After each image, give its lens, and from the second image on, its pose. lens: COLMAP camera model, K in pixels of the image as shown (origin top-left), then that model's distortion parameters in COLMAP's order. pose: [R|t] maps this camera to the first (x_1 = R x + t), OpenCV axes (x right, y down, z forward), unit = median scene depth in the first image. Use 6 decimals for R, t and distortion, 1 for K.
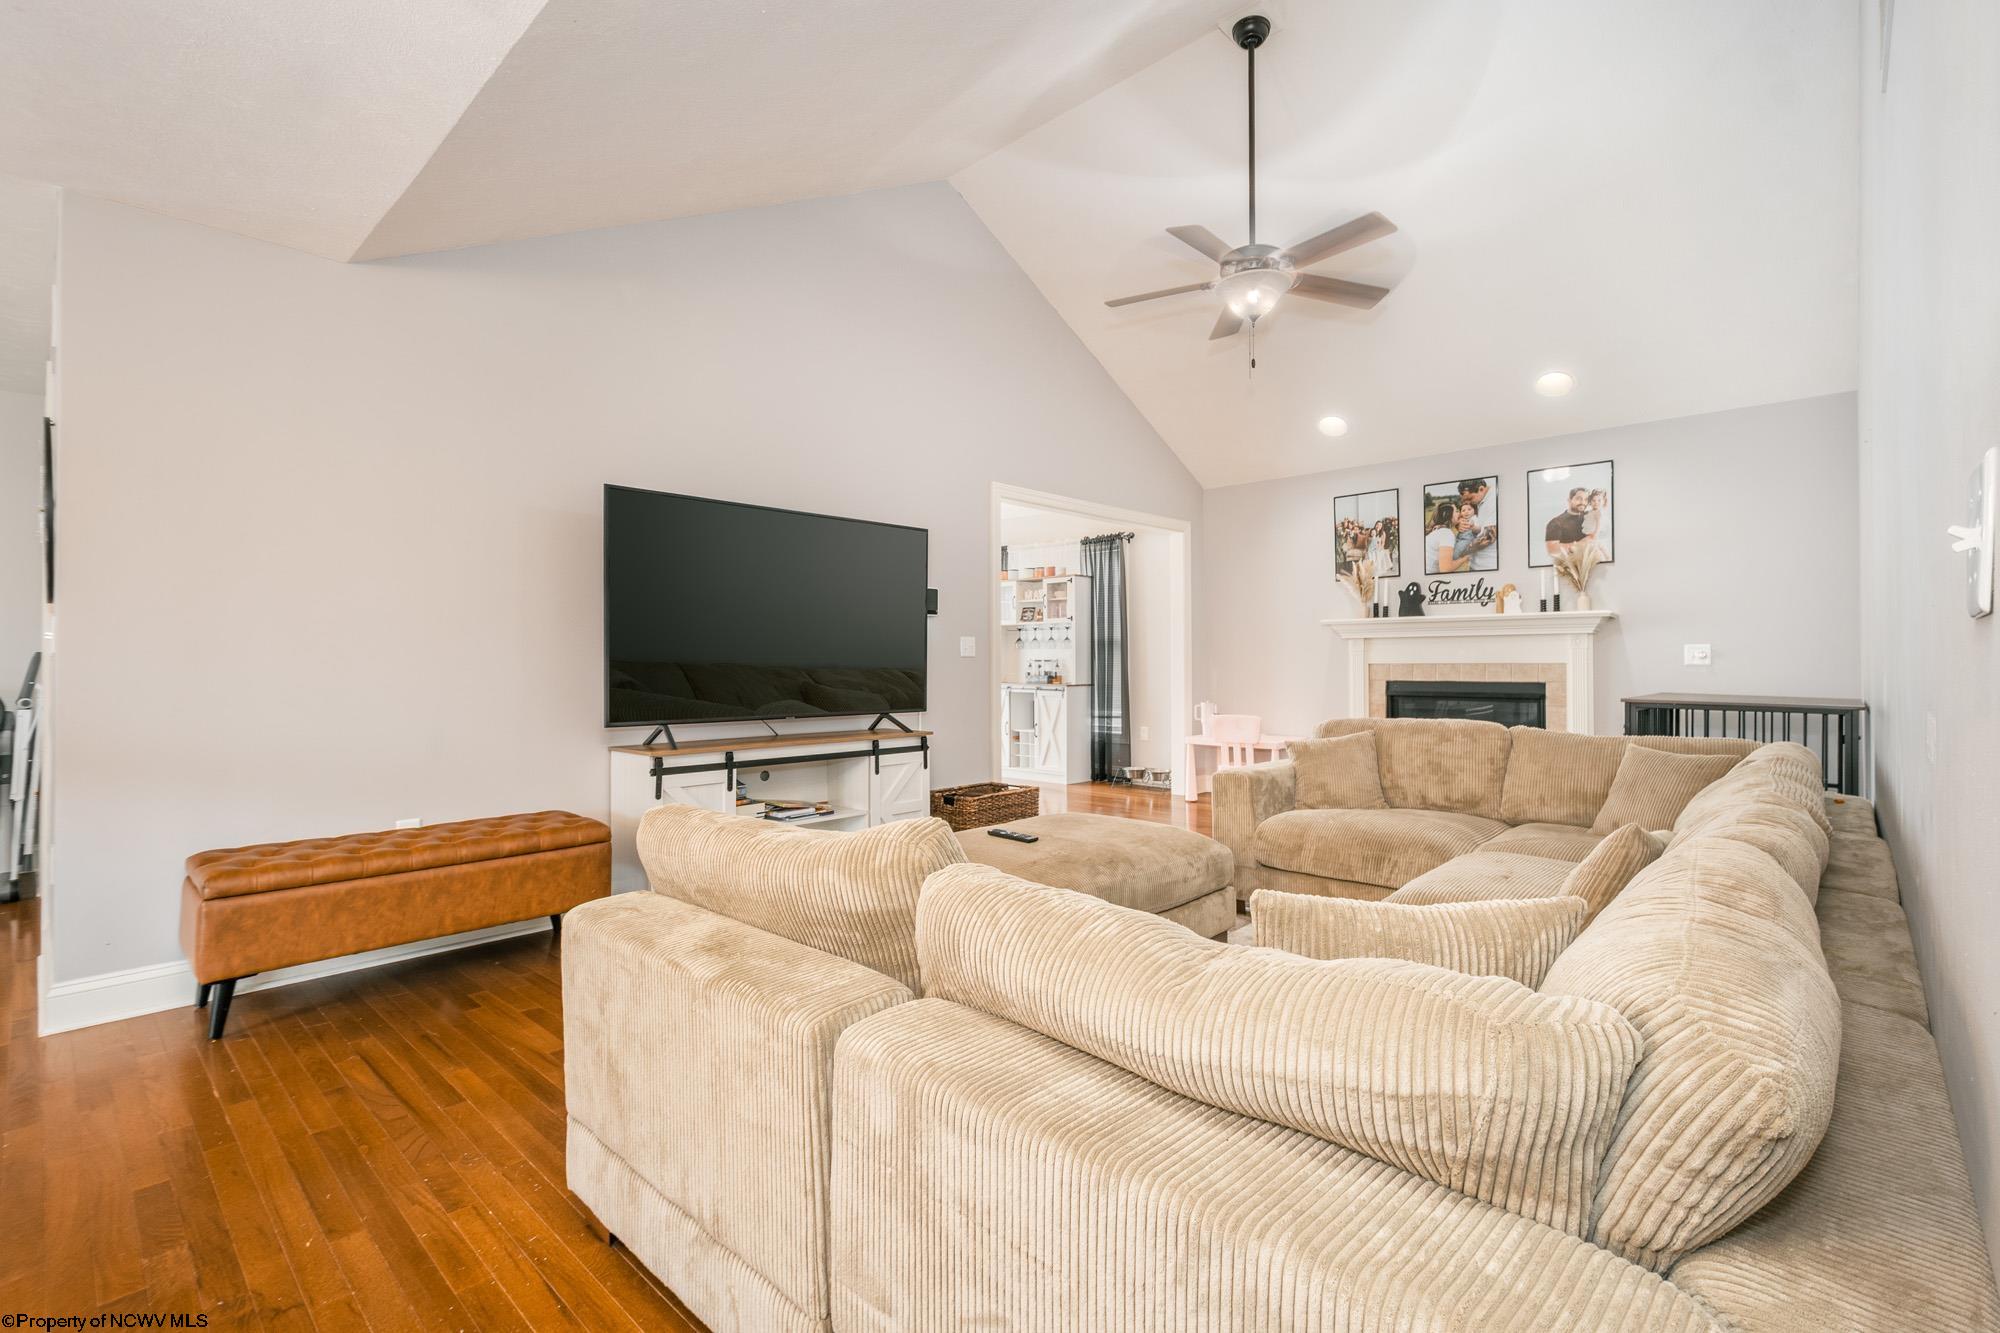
lens RADIAL K [[893.0, 0, 1004.8], [0, 893.0, 657.3], [0, 0, 1]] dist [0.011957, -0.002312]
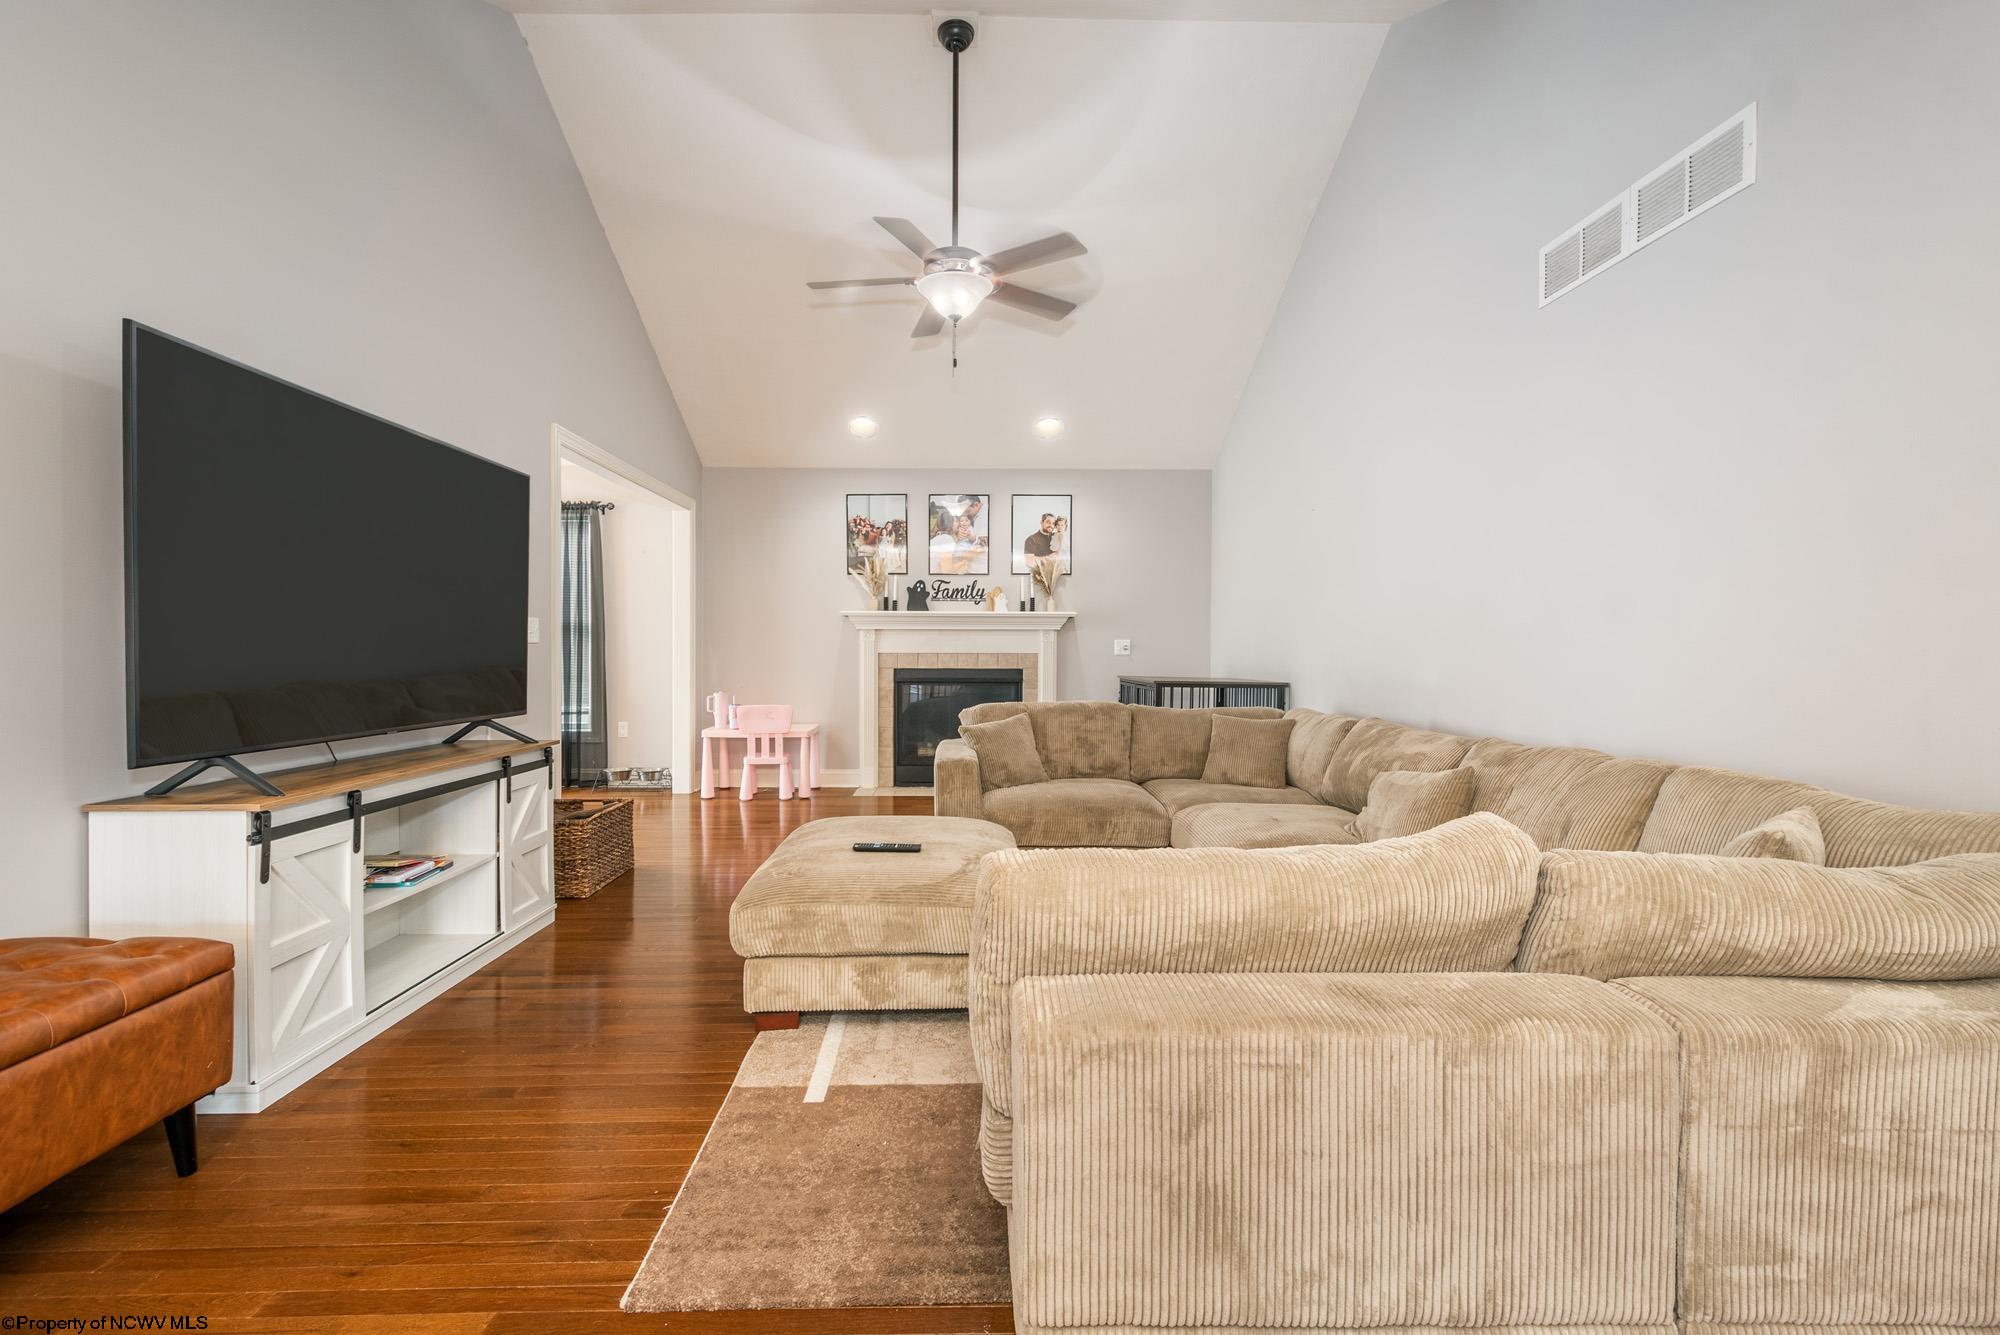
lens RADIAL K [[893.0, 0, 989.6], [0, 893.0, 661.3], [0, 0, 1]] dist [0.011957, -0.002312]
pose [[0.721682, -0.003095, 0.692218, -0.250559], [-0.009593, 0.999849, 0.014471, 0.000282], [-0.692158, -0.017084, 0.721543, 0.137561]]
